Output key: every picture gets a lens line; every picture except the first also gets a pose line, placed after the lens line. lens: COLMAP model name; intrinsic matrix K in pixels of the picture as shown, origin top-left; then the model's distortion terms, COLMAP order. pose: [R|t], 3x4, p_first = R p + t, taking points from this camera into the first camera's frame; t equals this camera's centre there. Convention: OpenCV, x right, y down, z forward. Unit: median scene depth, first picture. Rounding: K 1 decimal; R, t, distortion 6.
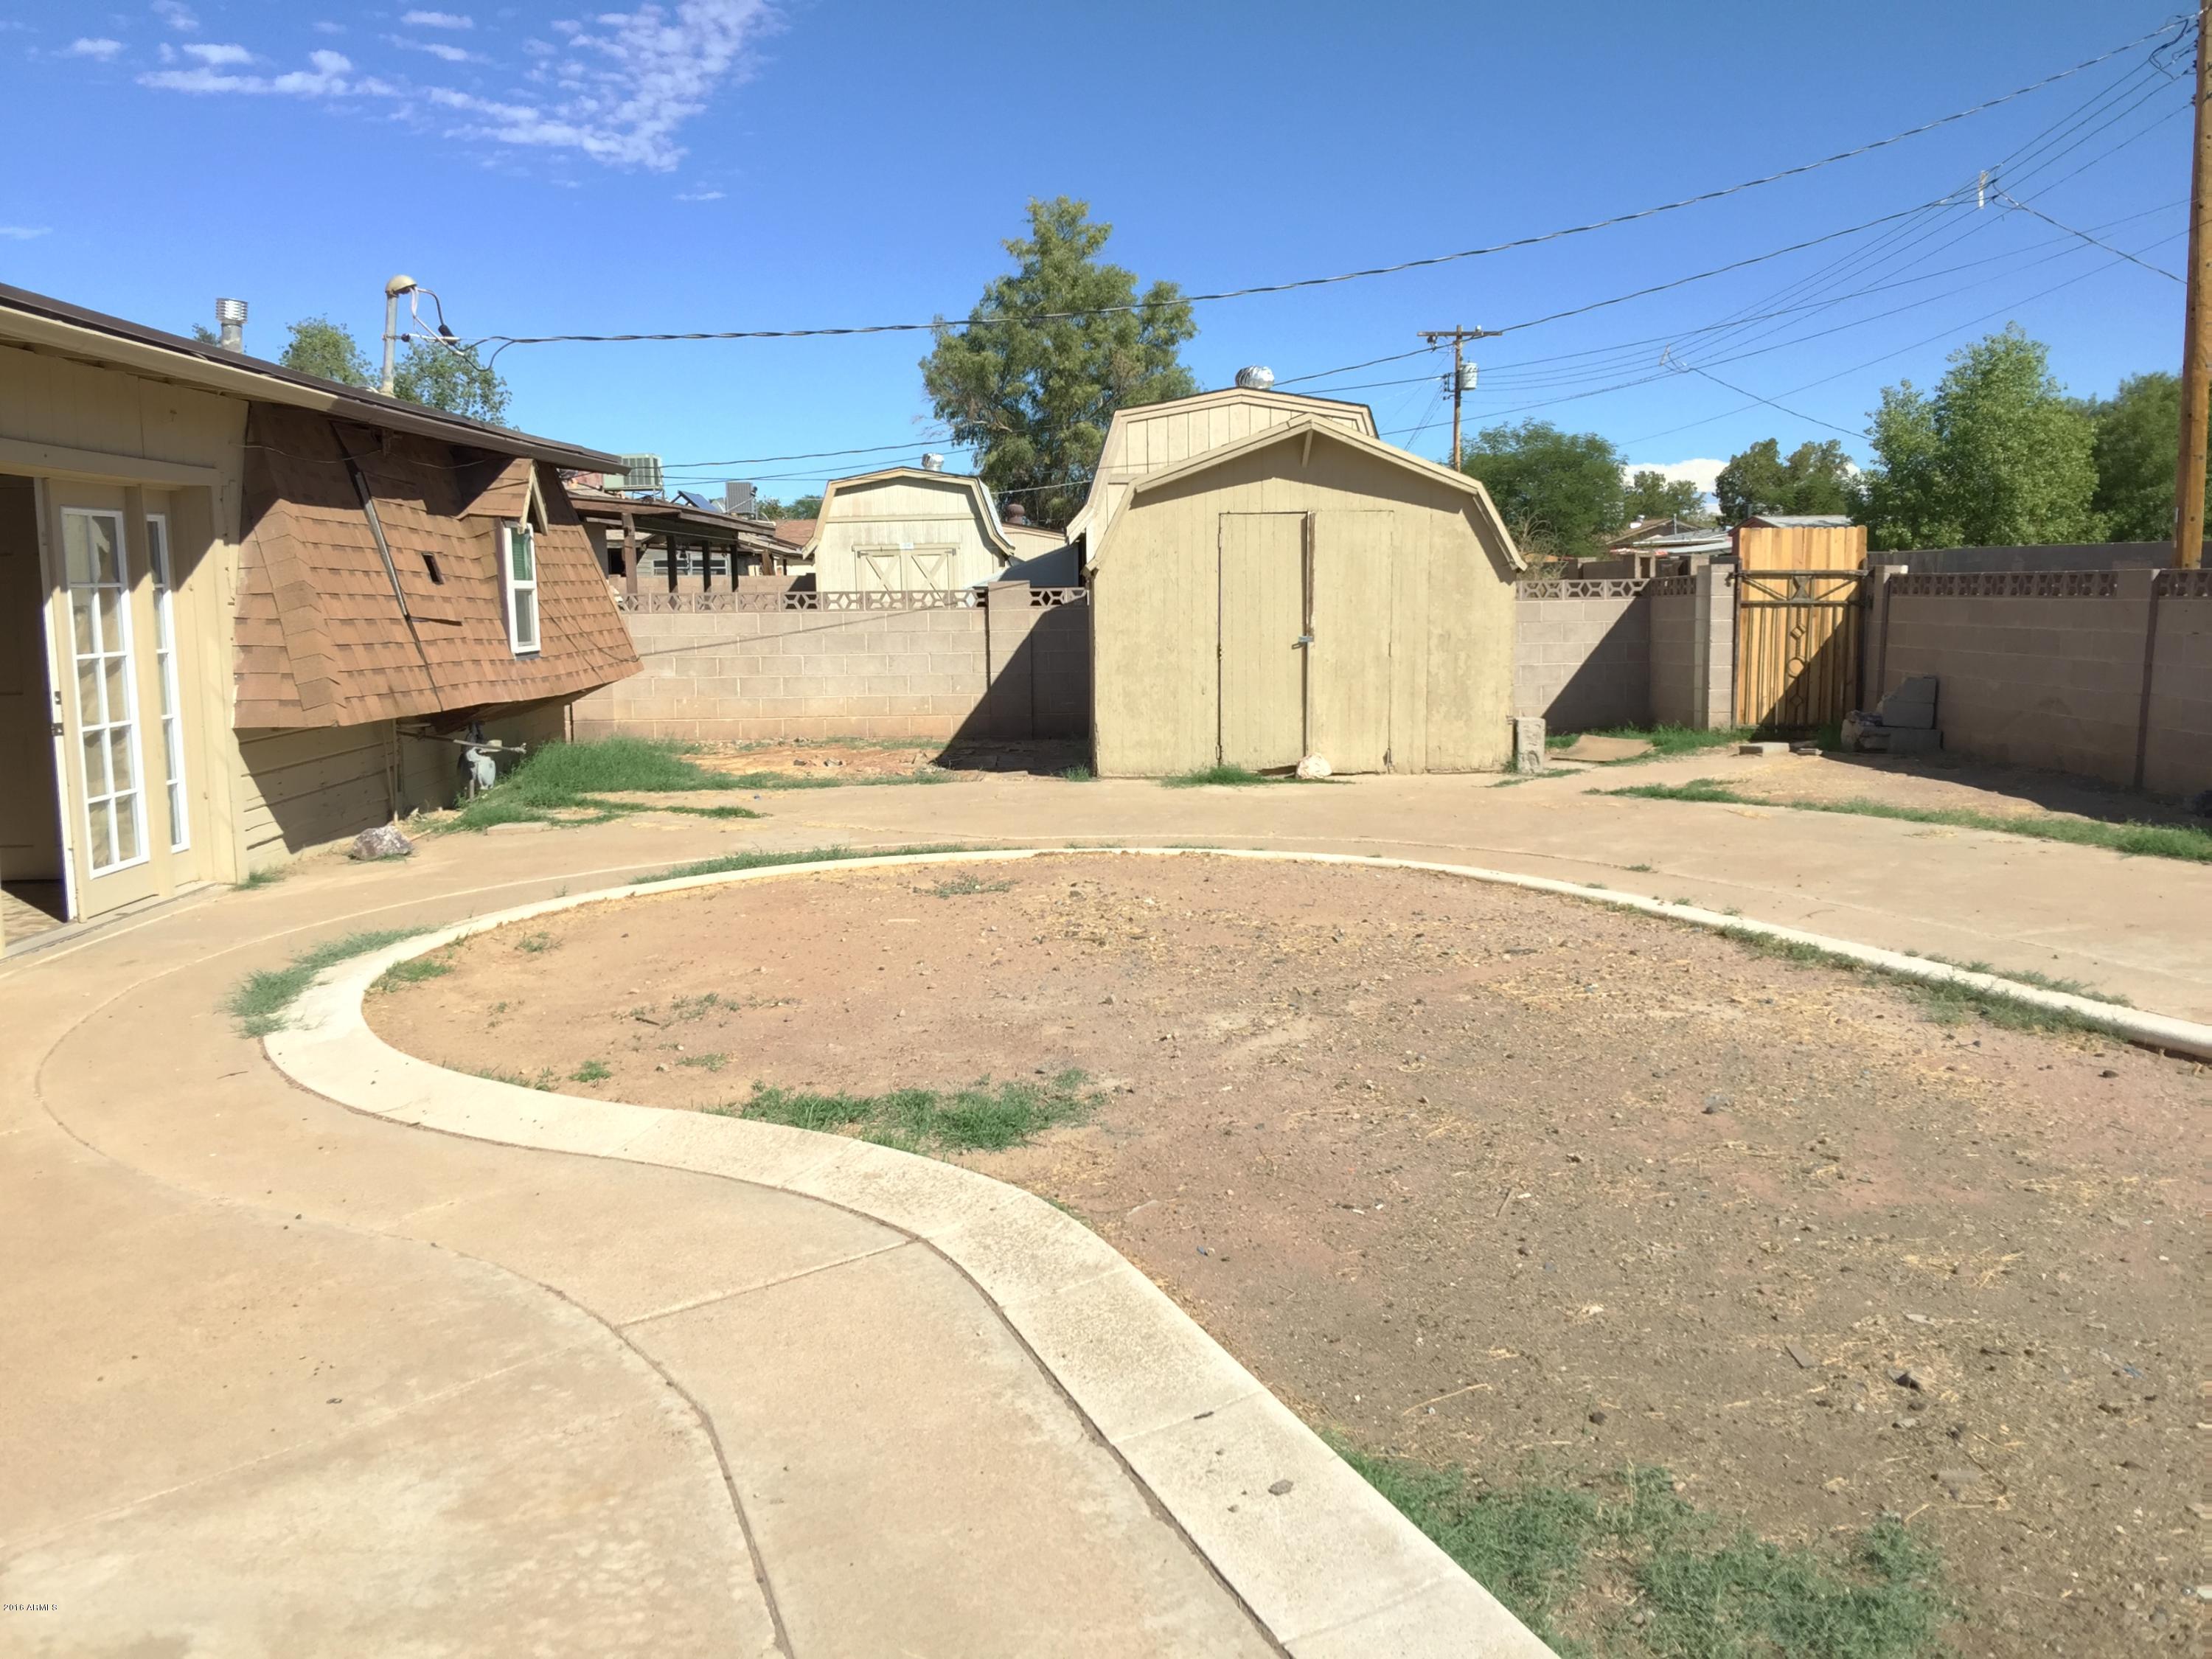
lens RADIAL K [[1870.6, 0, 1104.7], [0, 1870.6, 833.4], [0, 0, 1]] dist [0.058696, -0.071956]
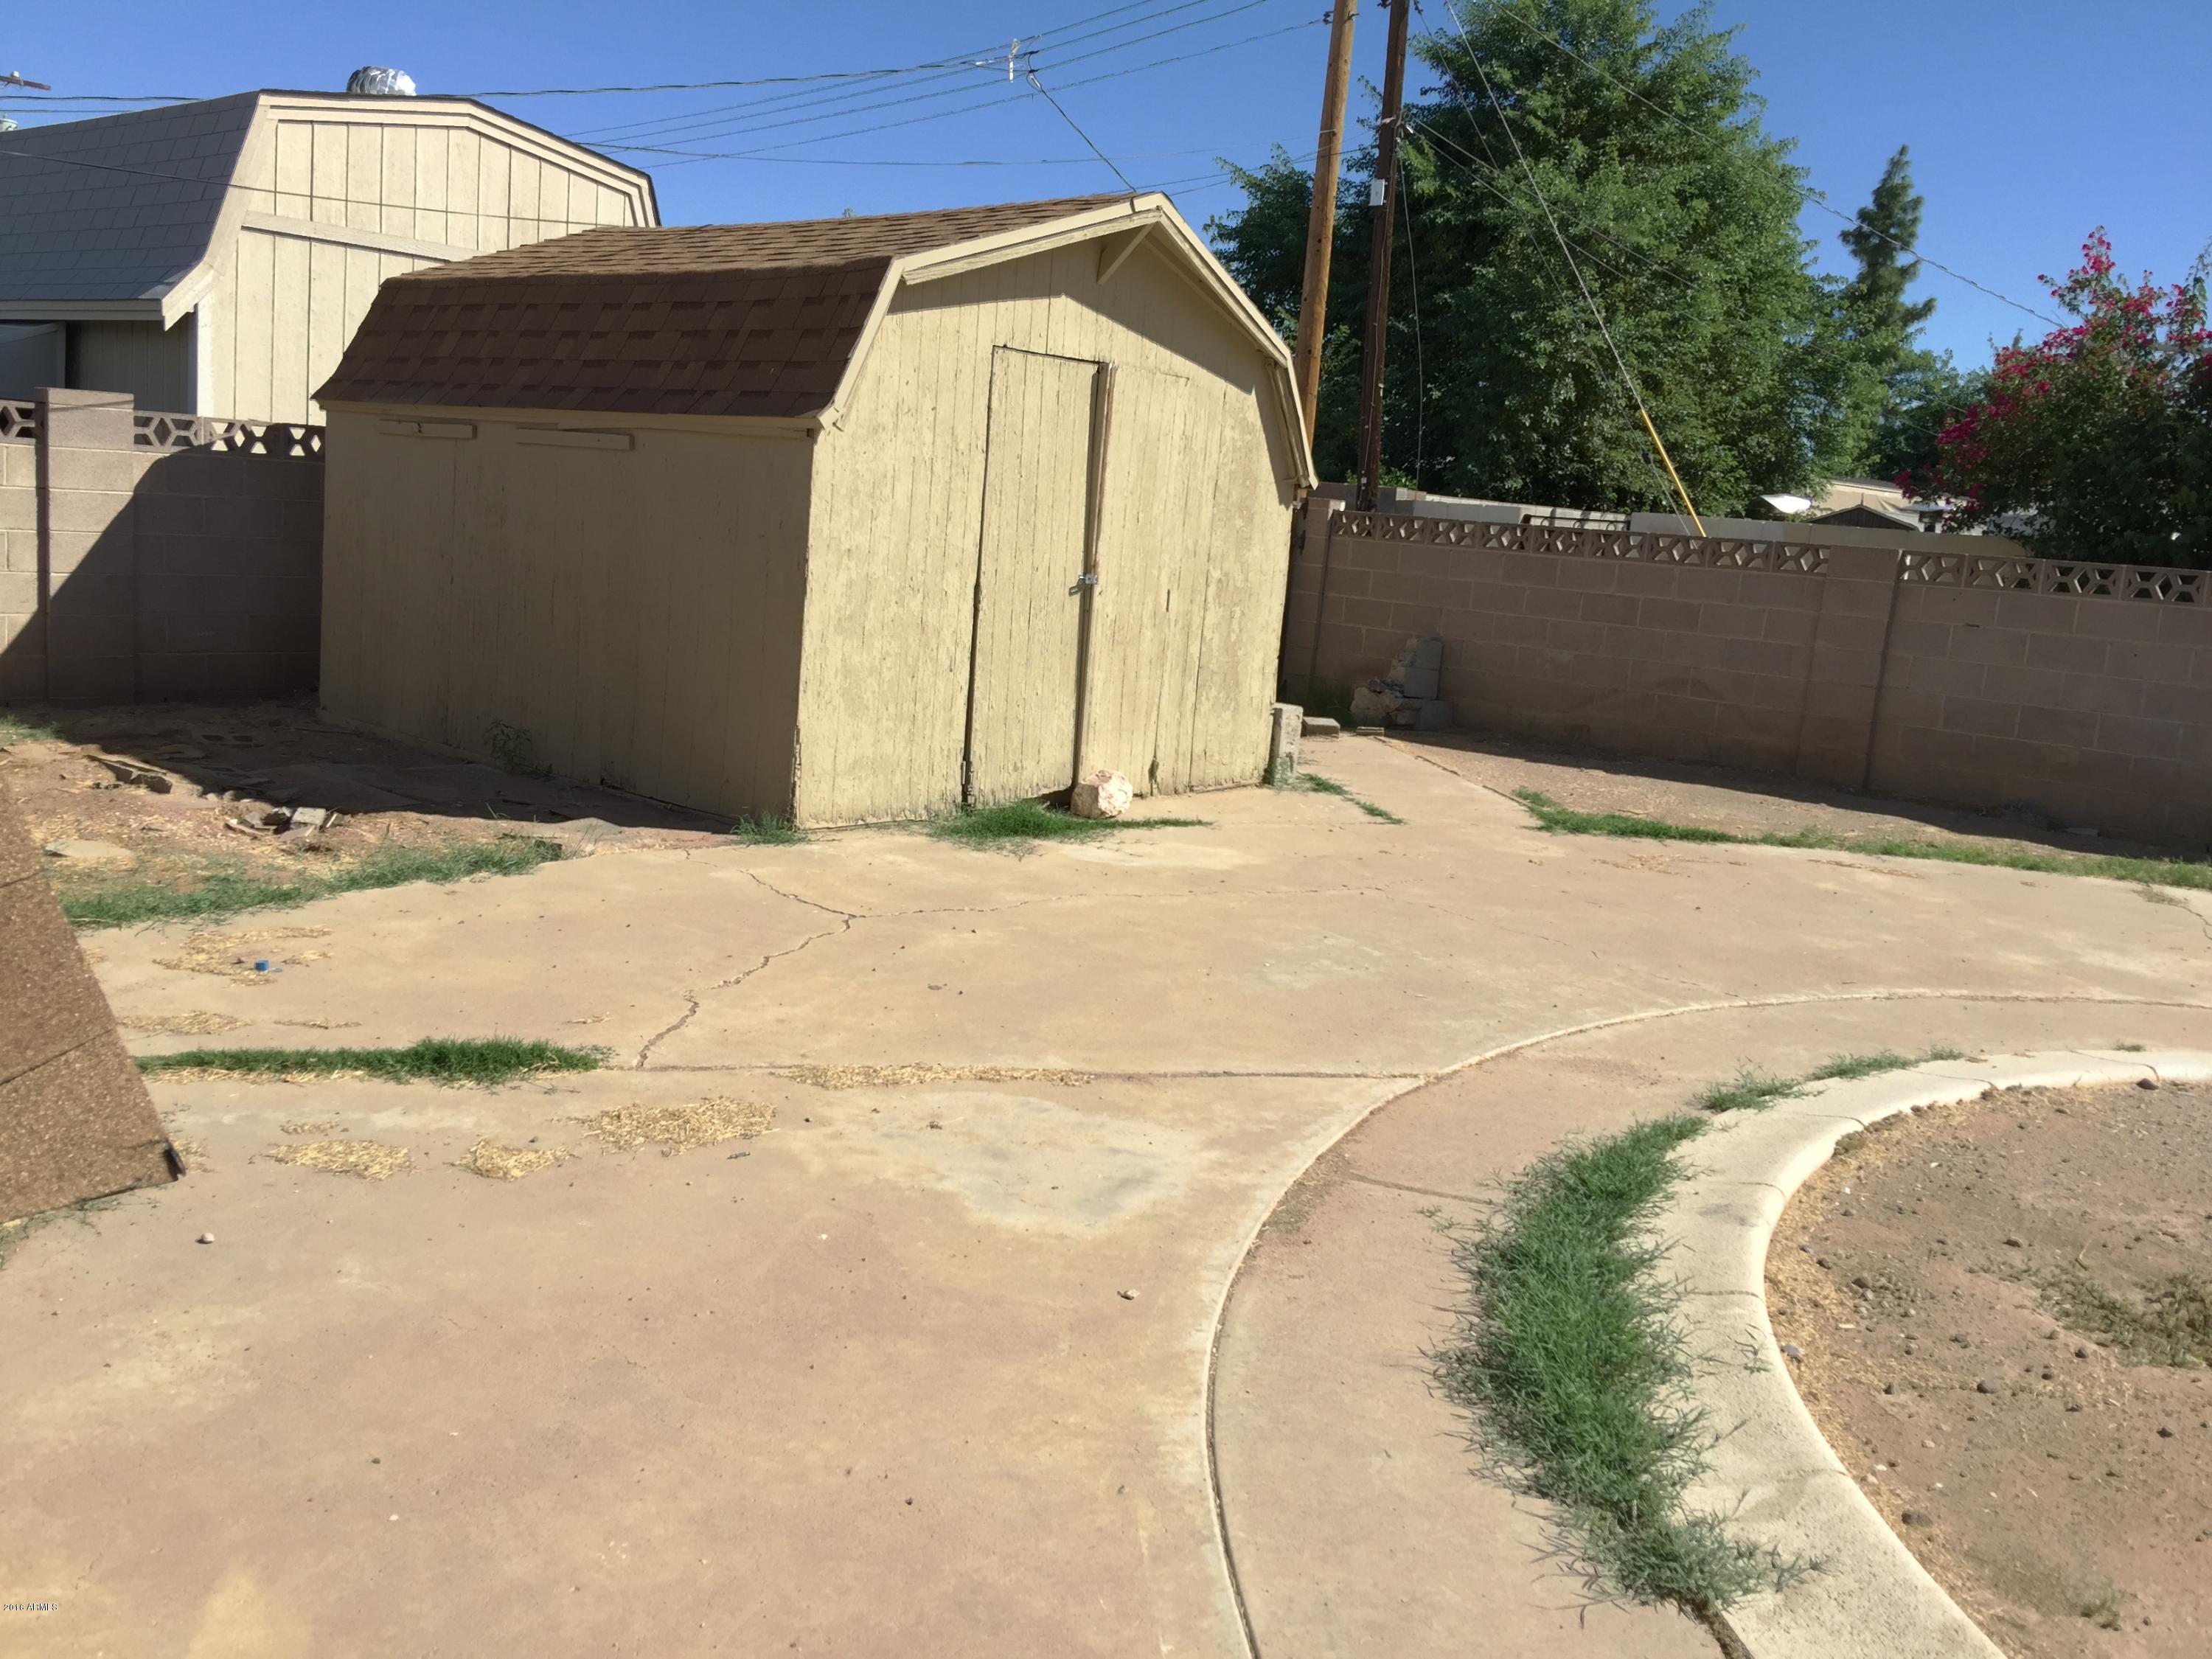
lens RADIAL K [[1870.6, 0, 1107.2], [0, 1870.6, 819.1], [0, 0, 1]] dist [0.058696, -0.071956]
pose [[0.673052, -0.058709, 0.737261, -0.328699], [0.009956, 0.997473, 0.070341, -0.069165], [-0.739528, -0.040003, 0.671936, 0.589124]]
